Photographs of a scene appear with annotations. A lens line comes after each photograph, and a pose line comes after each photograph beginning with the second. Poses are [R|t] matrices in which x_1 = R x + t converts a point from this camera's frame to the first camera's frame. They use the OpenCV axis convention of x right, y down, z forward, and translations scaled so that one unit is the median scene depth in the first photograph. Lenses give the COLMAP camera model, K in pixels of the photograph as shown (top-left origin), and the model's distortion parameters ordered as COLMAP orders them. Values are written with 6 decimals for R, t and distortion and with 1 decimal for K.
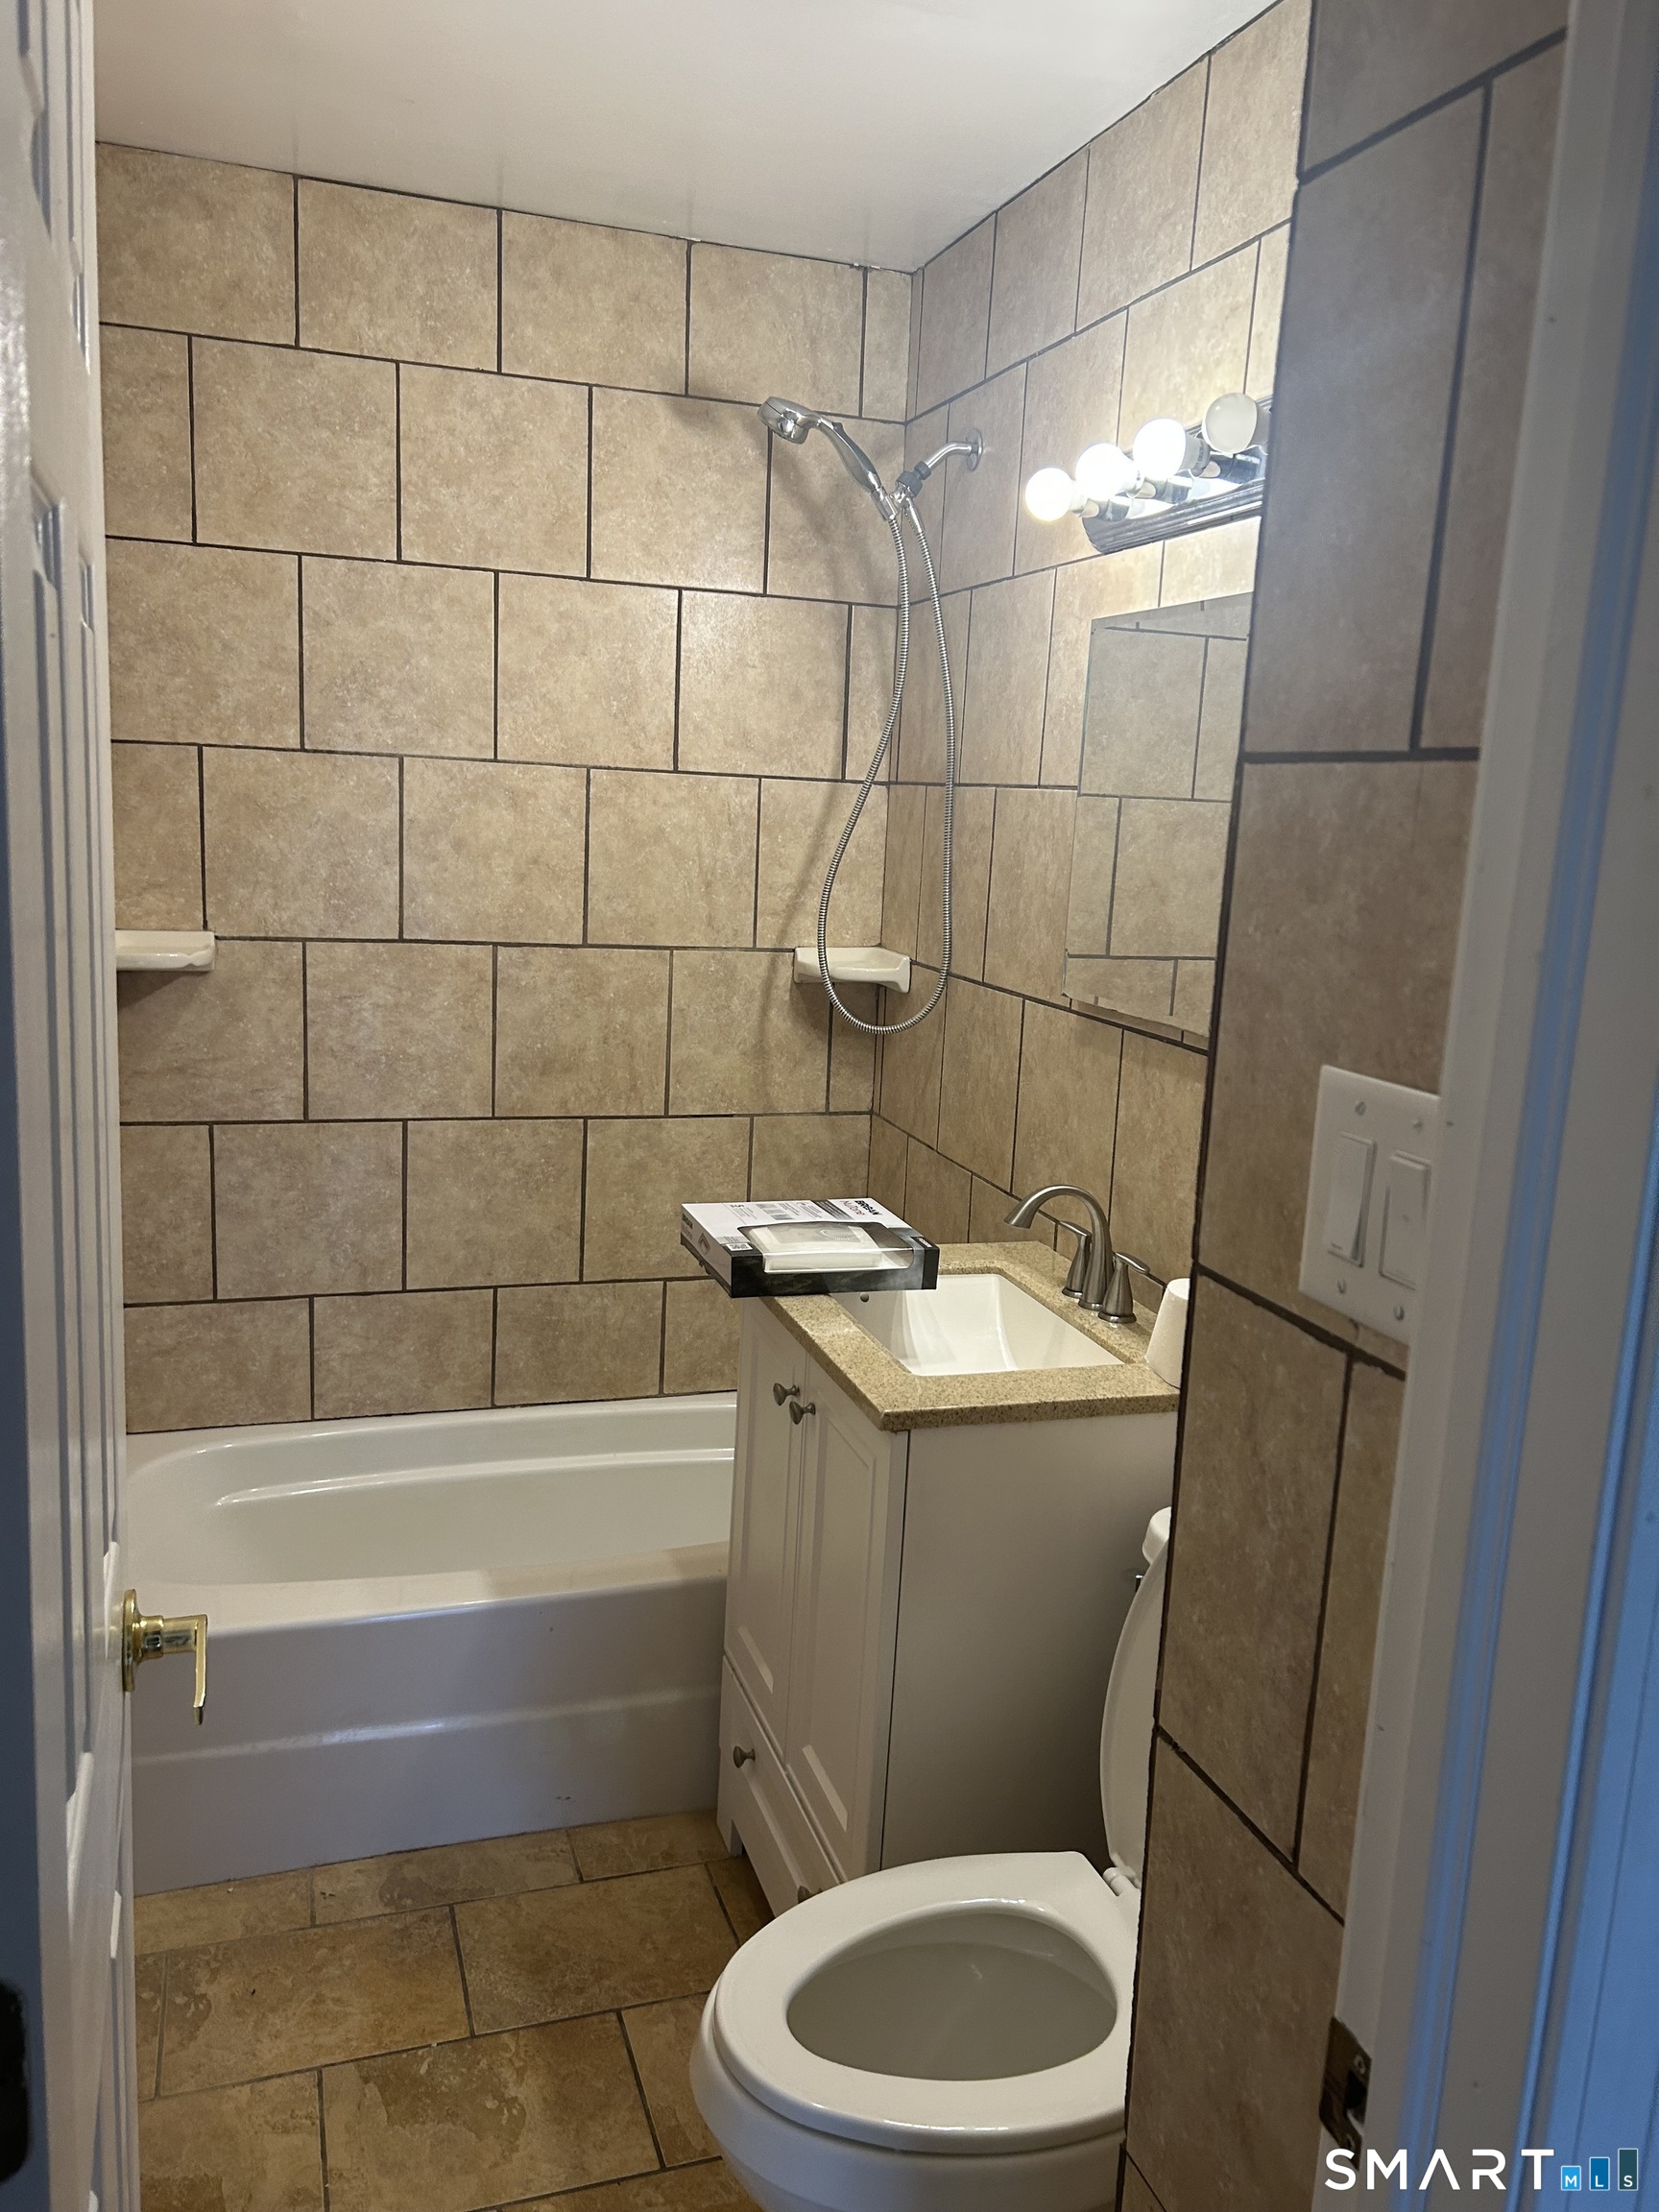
lens RADIAL K [[1657.4, 0, 829.9], [0, 1657.4, 1104.9], [0, 0, 1]] dist [0.030363, -0.036876]
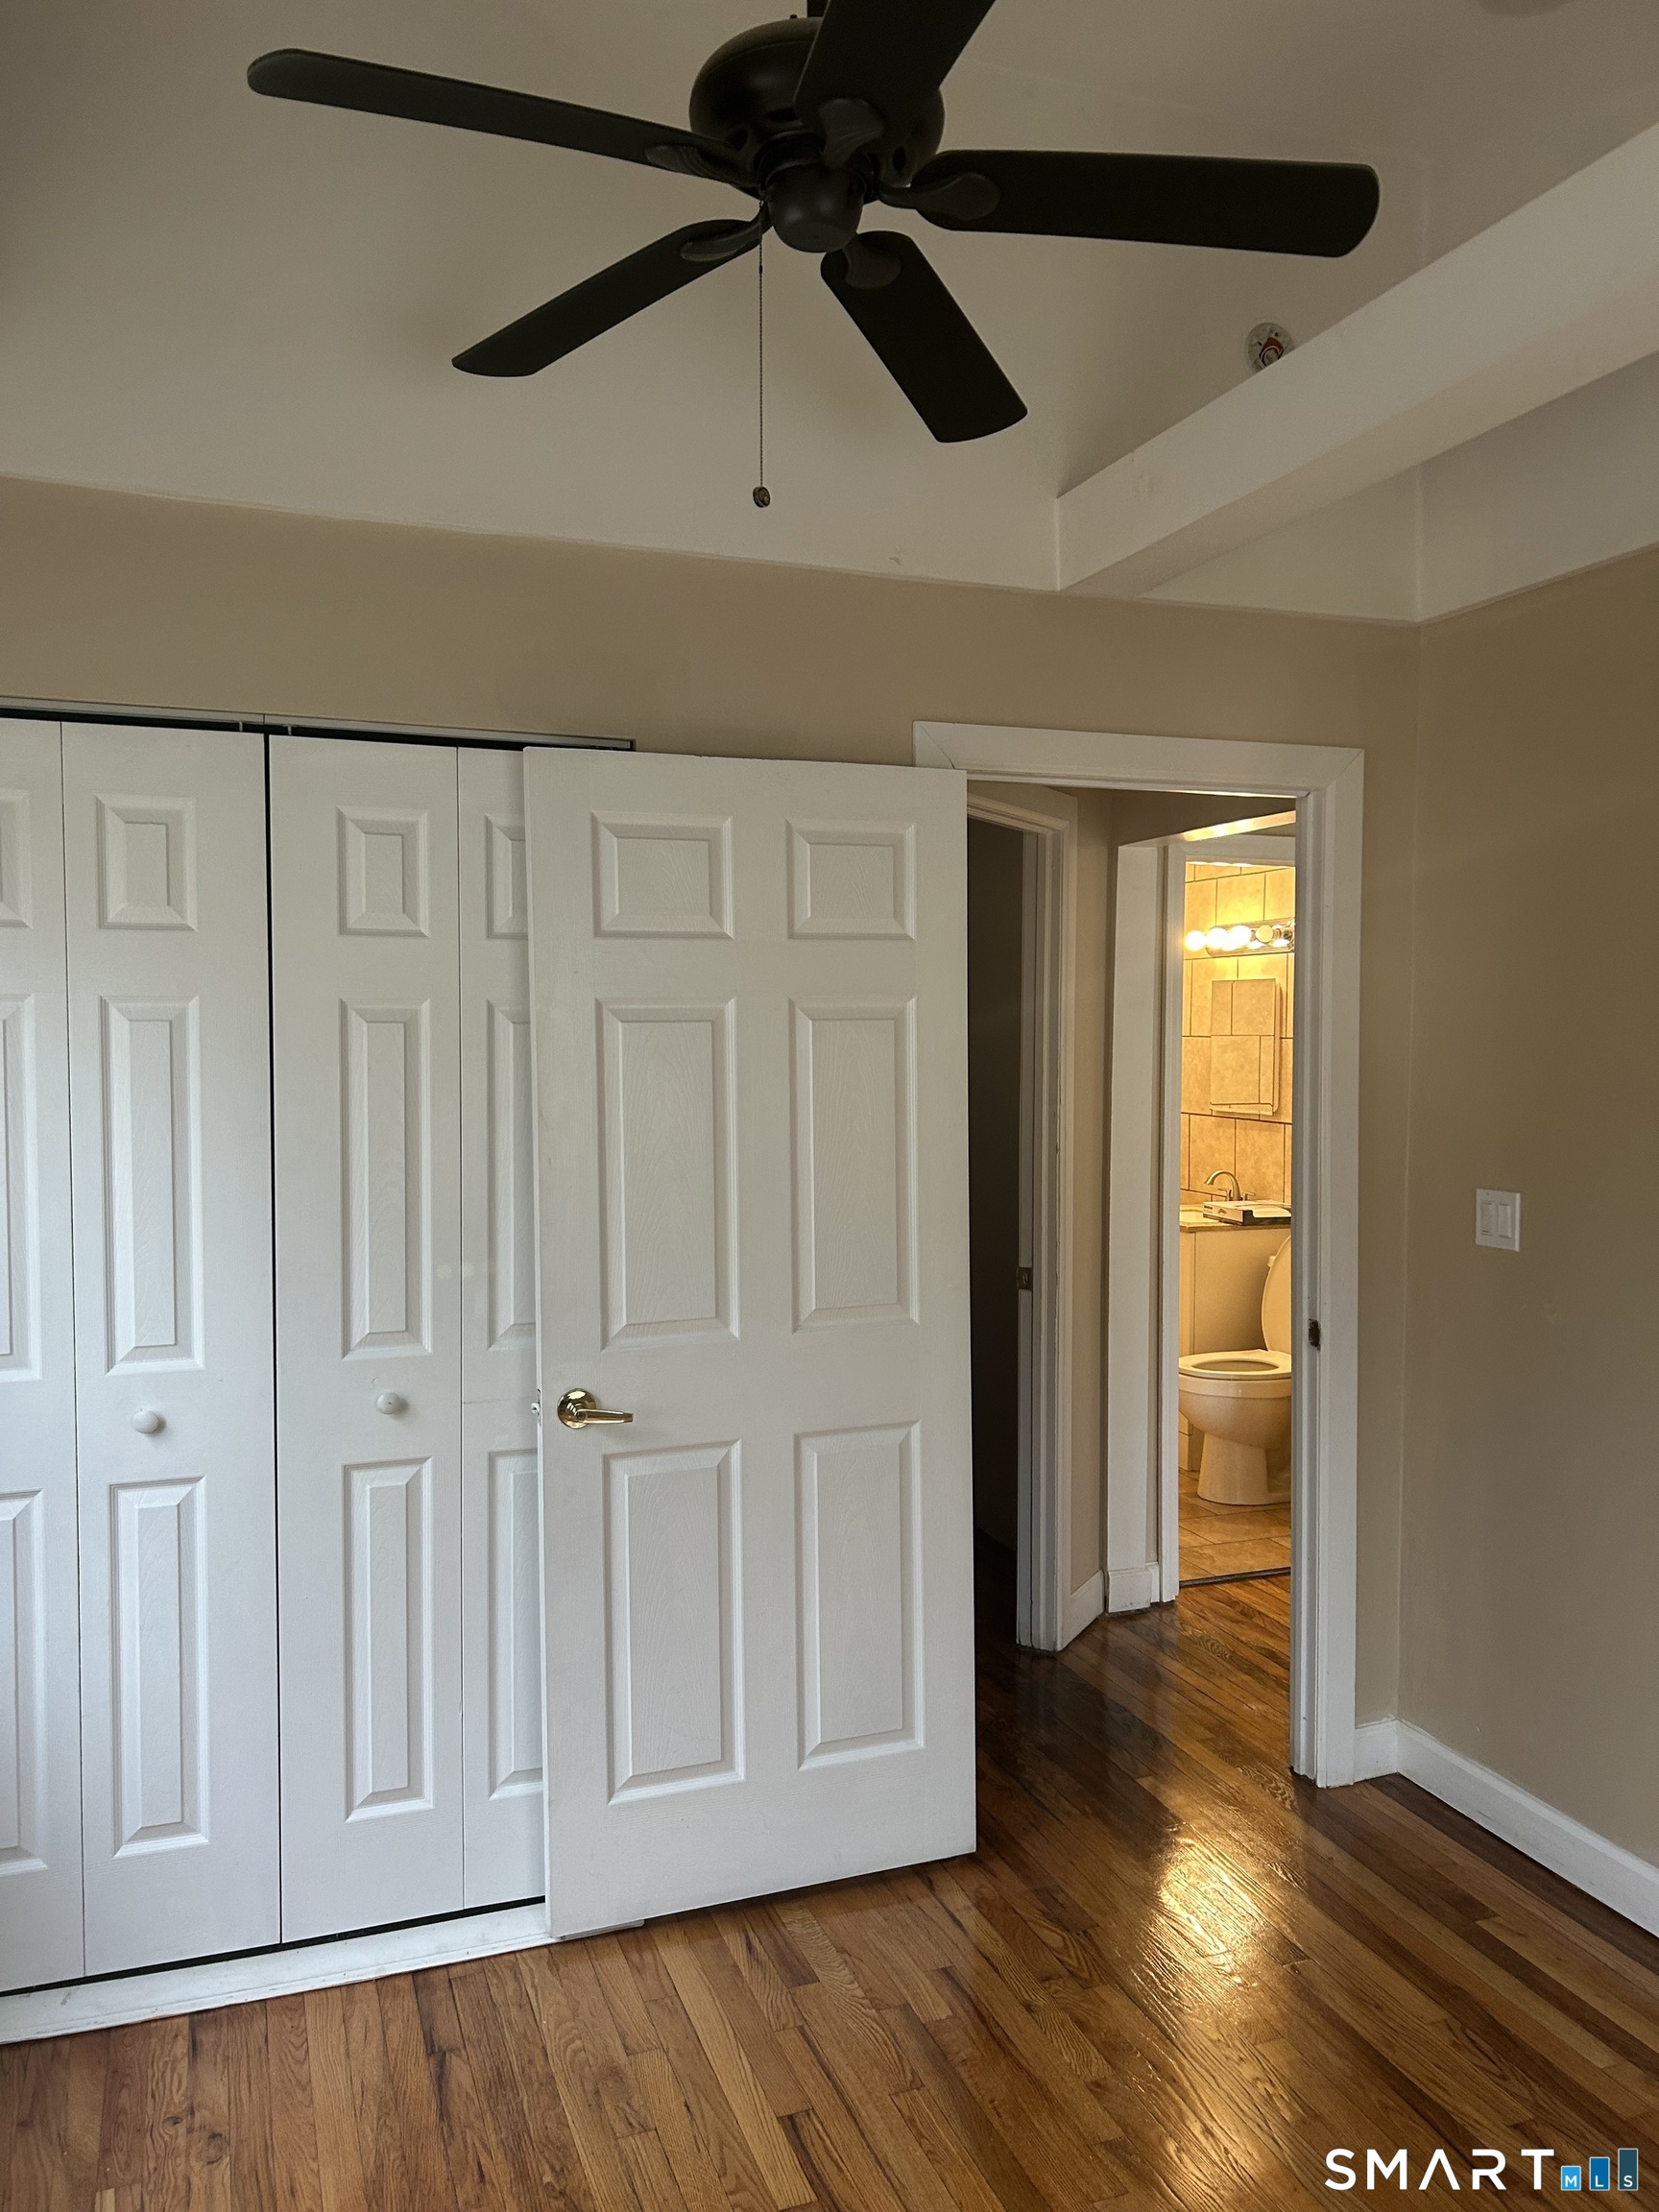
lens RADIAL K [[1657.4, 0, 828.5], [0, 1657.4, 1103.6], [0, 0, 1]] dist [0.030363, -0.036876]
pose [[0.997711, -0.048774, 0.046829, -0.659484], [0.054590, 0.989714, -0.132237, 0.269698], [-0.039898, 0.134491, 0.990111, -1.824836]]
